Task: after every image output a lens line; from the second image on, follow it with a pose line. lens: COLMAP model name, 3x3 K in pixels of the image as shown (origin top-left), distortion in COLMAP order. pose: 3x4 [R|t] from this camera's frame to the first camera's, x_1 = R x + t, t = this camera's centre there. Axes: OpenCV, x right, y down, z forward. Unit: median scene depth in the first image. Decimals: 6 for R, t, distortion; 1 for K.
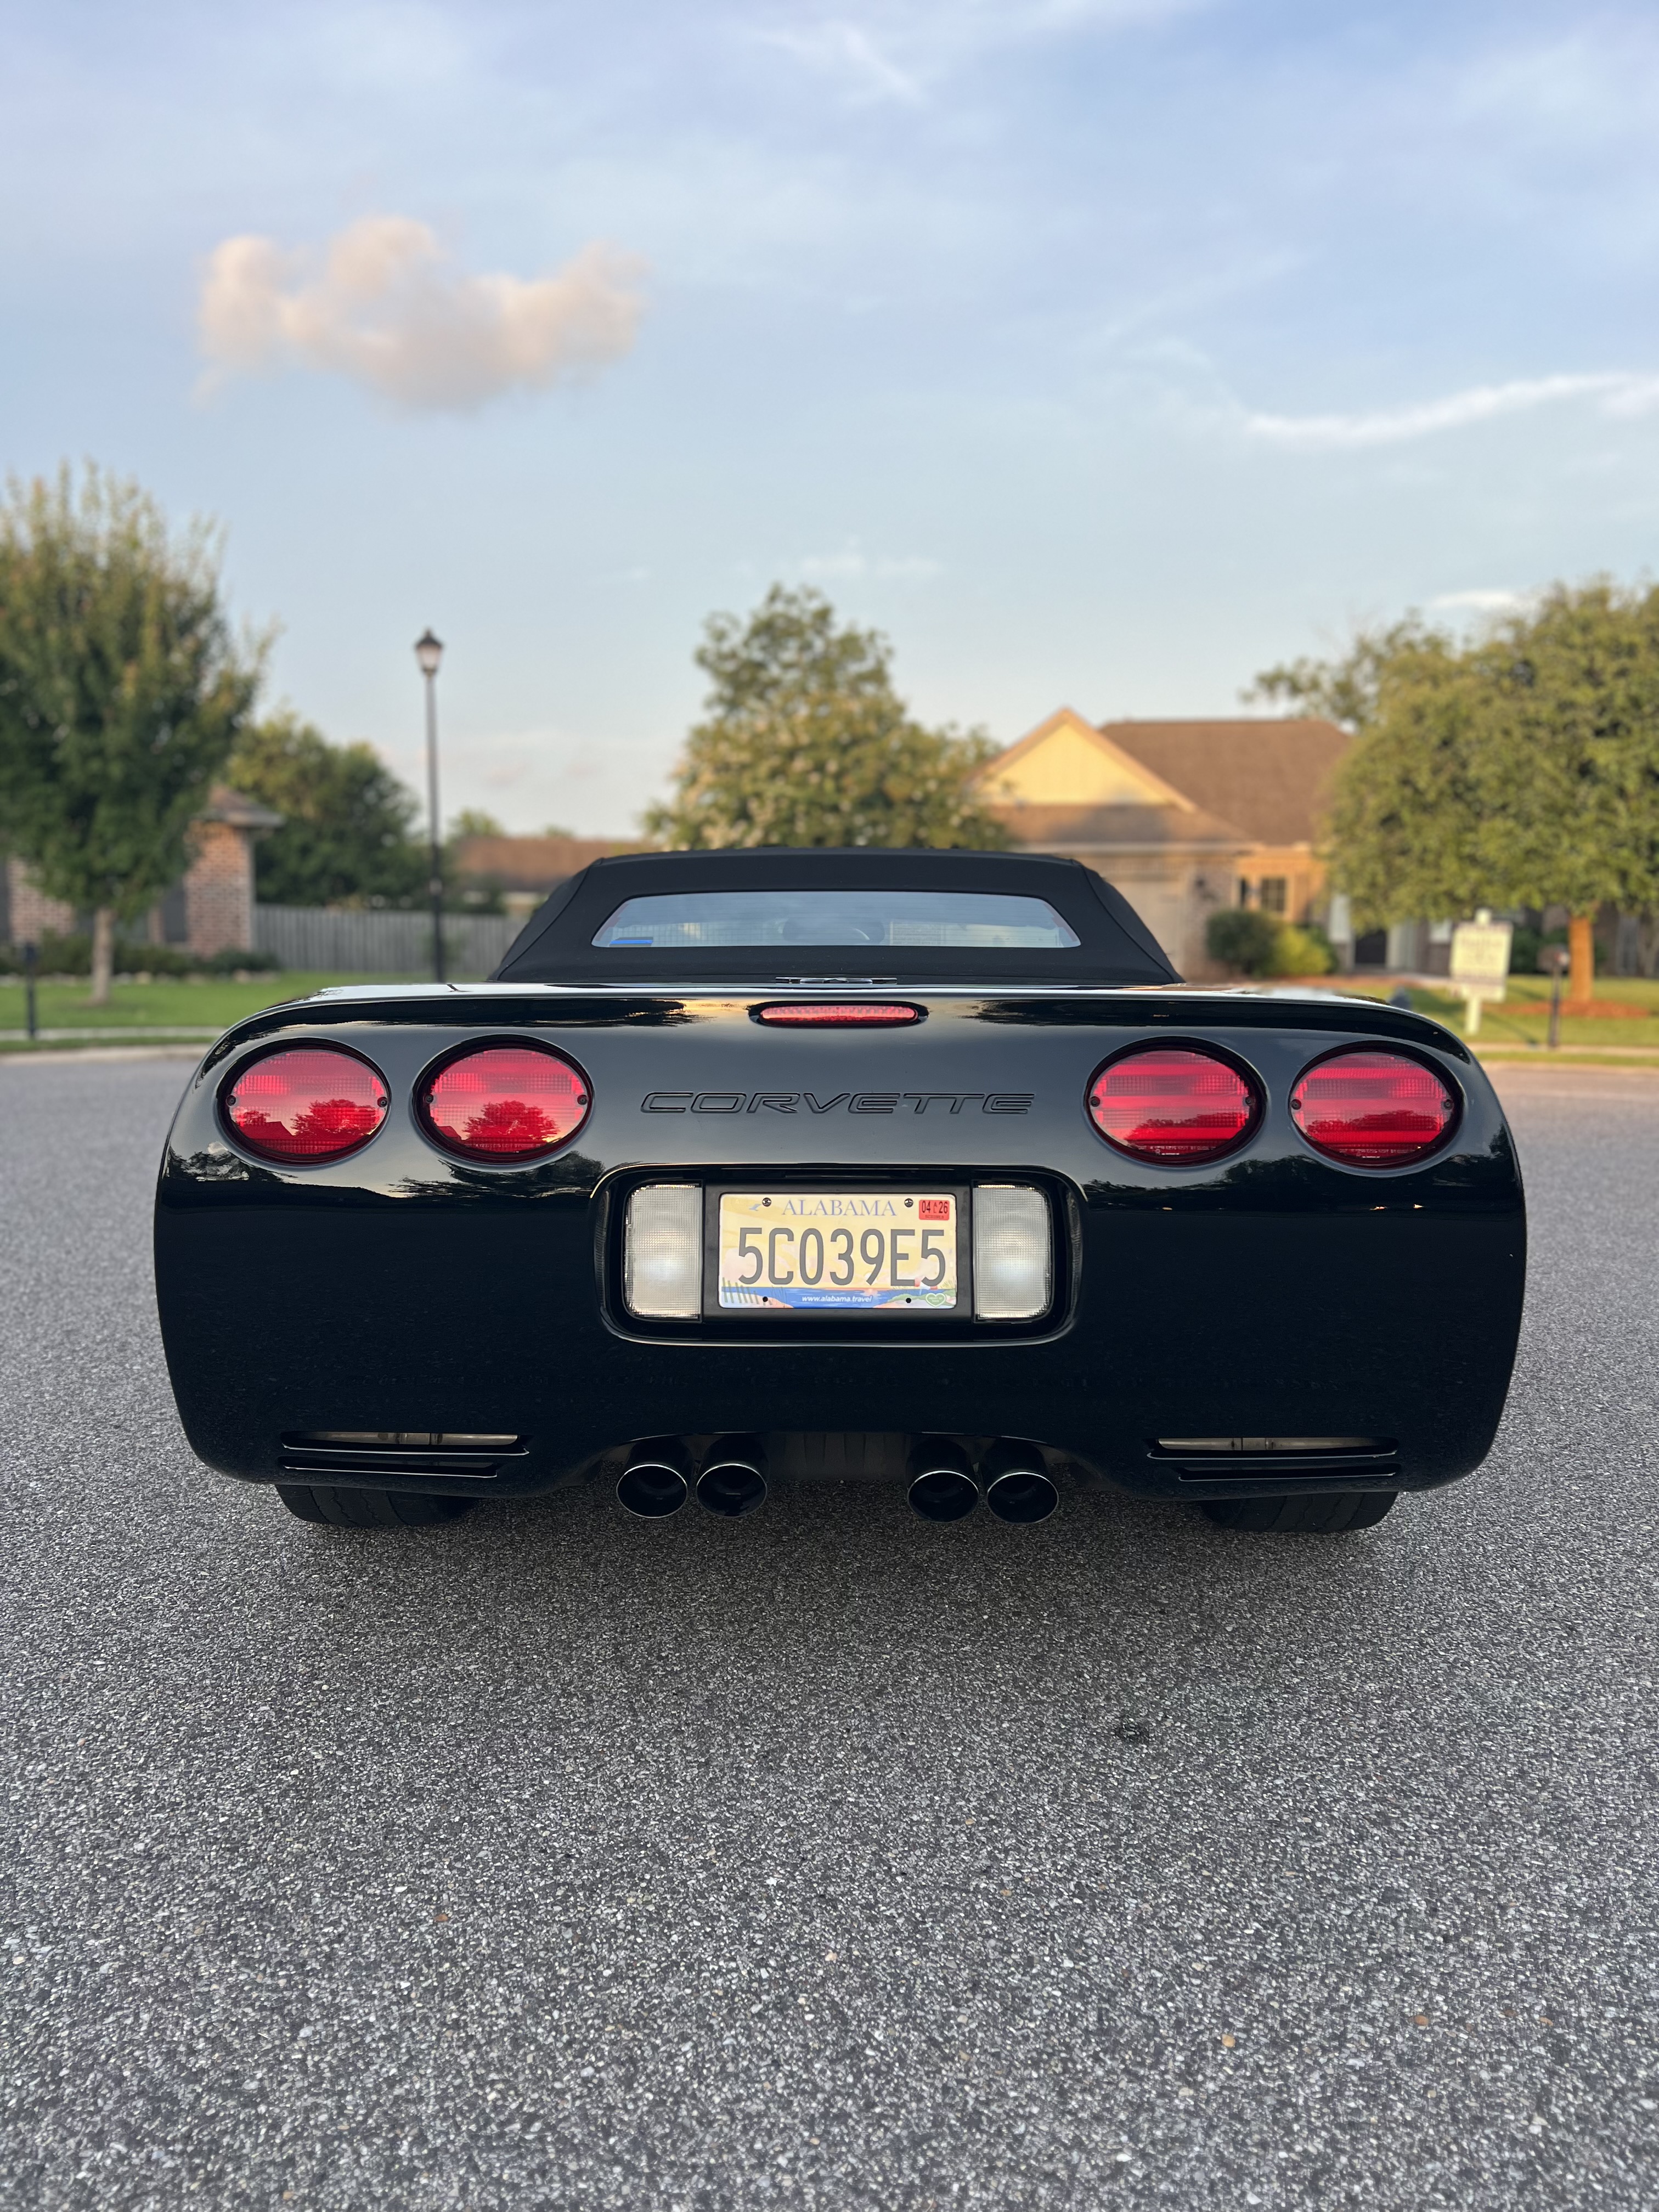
lens RADIAL K [[1652.4, 0, 822.0], [0, 1652.4, 1121.4], [0, 0, 1]] dist [0.065354, -0.073164]
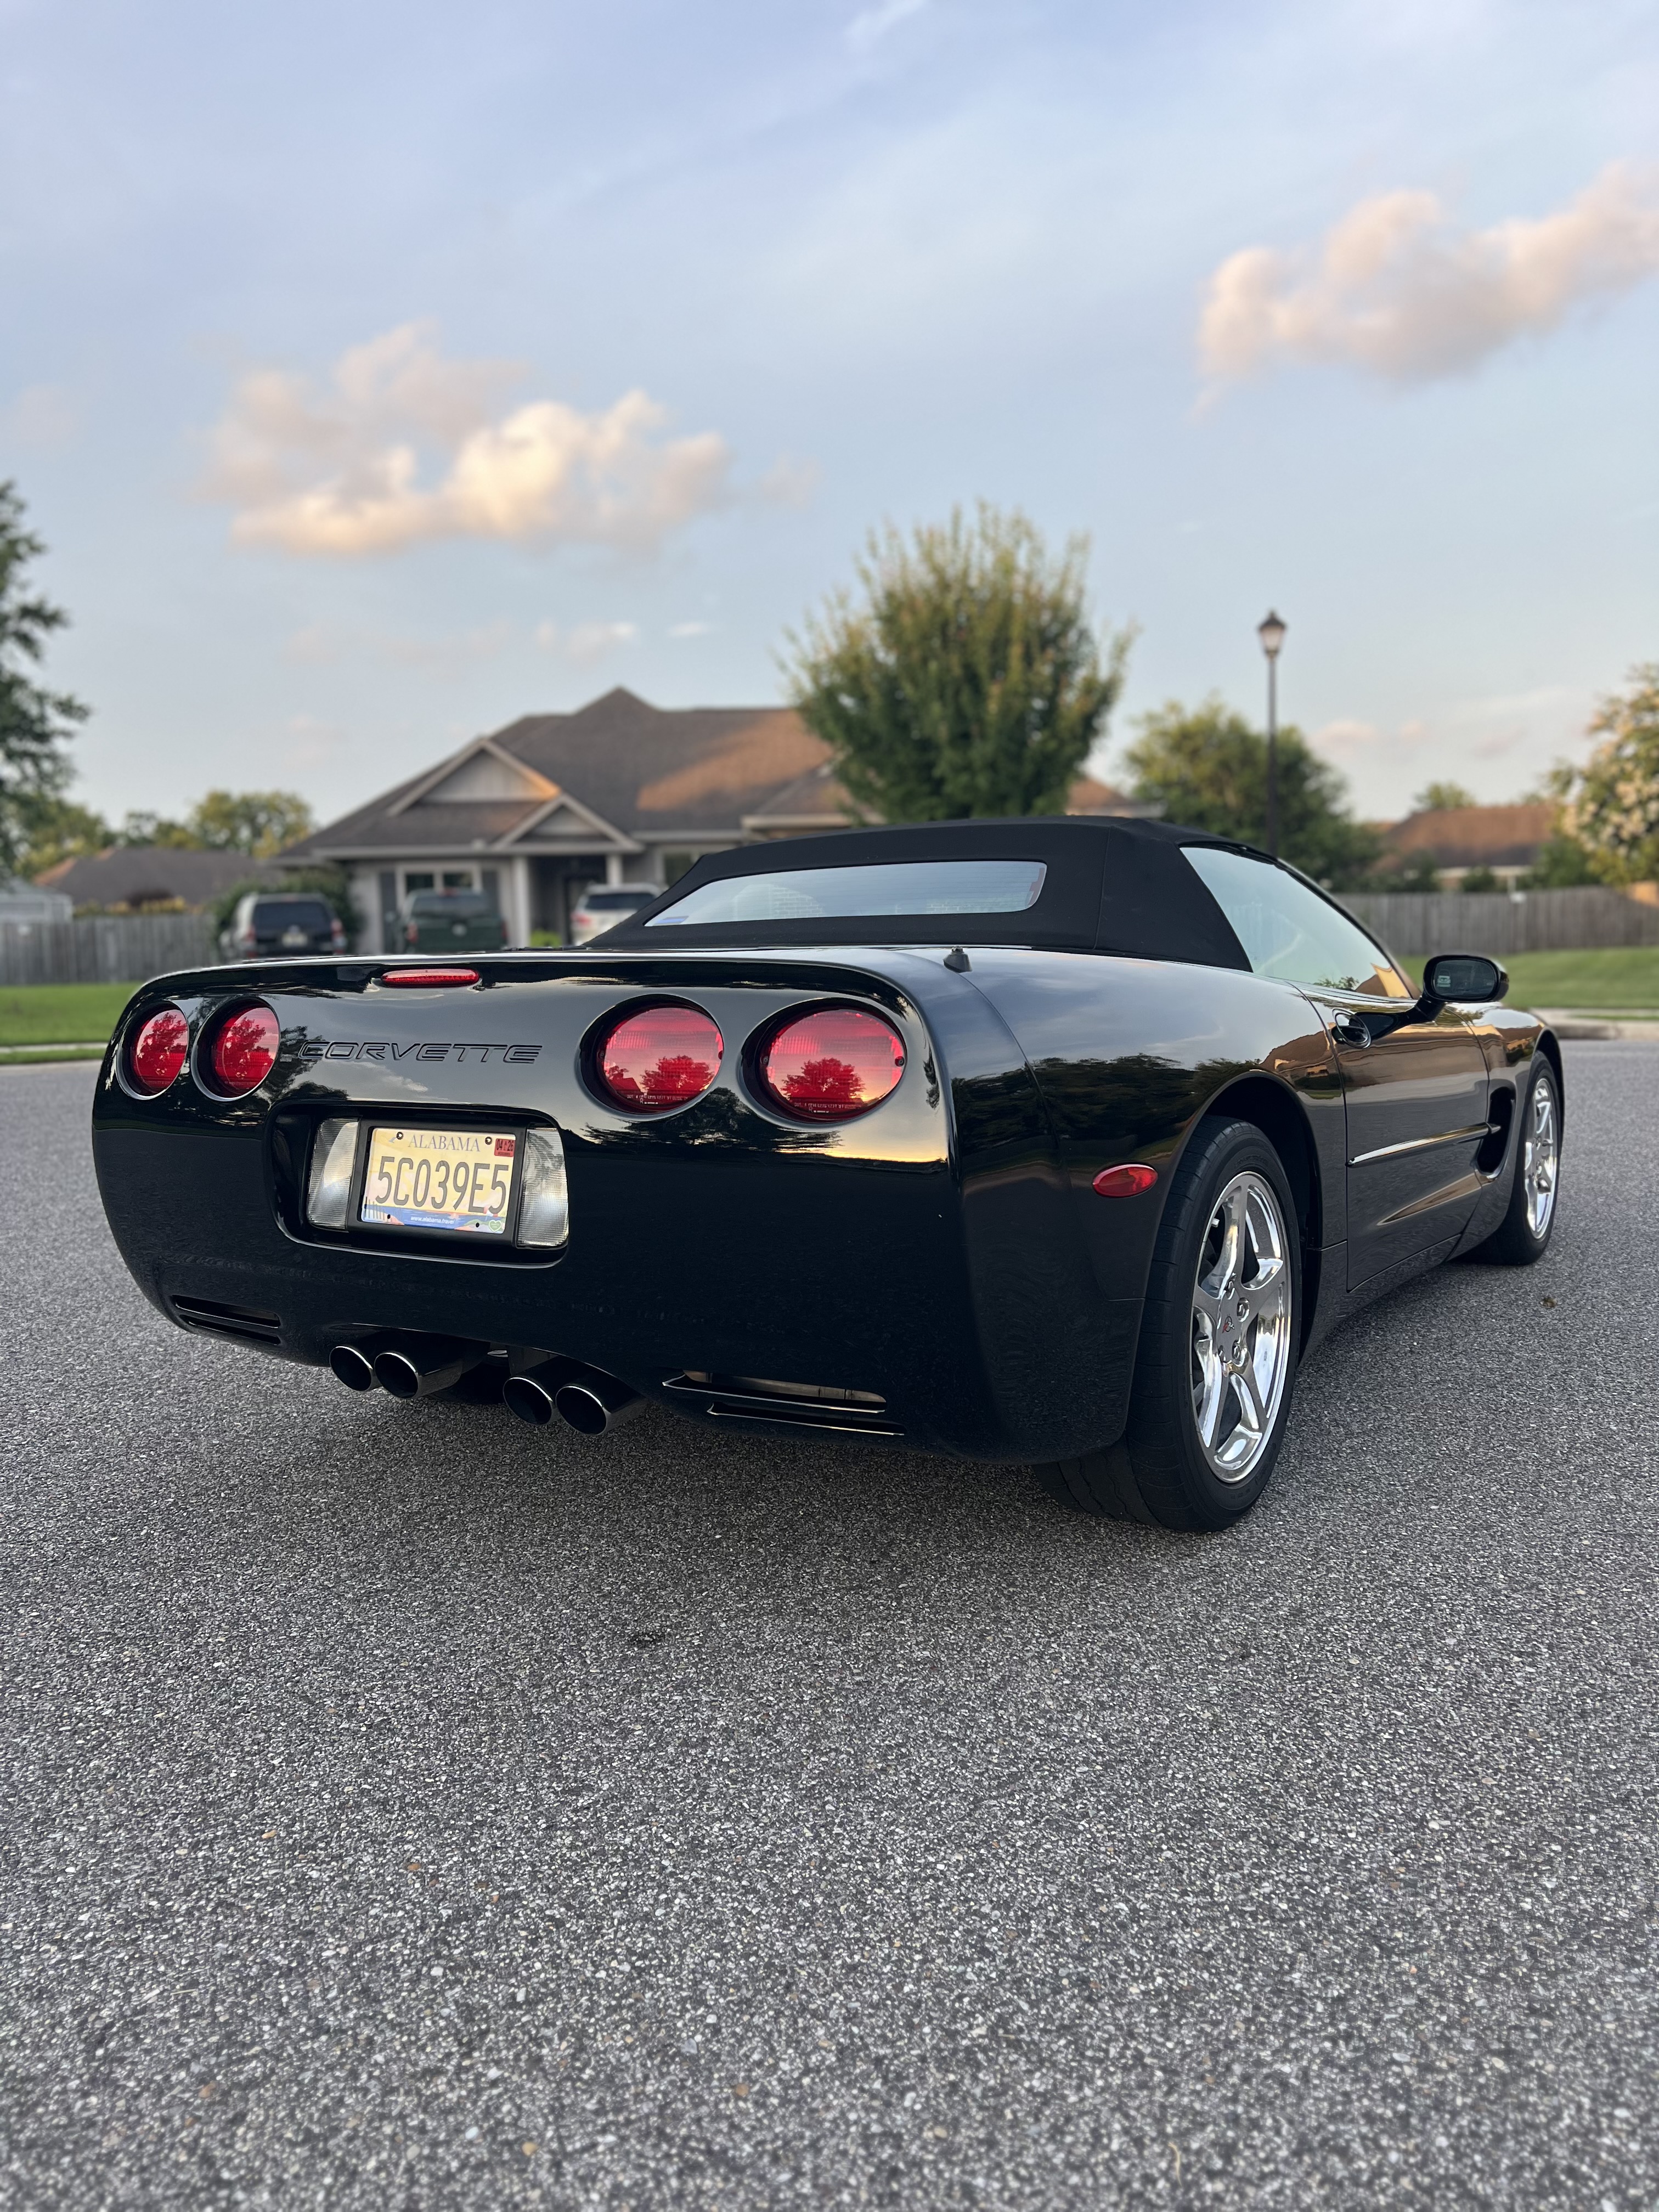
lens RADIAL K [[1652.4, 0, 822.0], [0, 1652.4, 1121.4], [0, 0, 1]] dist [0.065354, -0.073164]
pose [[0.842673, 0.029213, -0.537633, 0.864246], [-0.024450, 0.999573, 0.015992, 0.011694], [0.537871, -0.000331, 0.843027, 0.154004]]
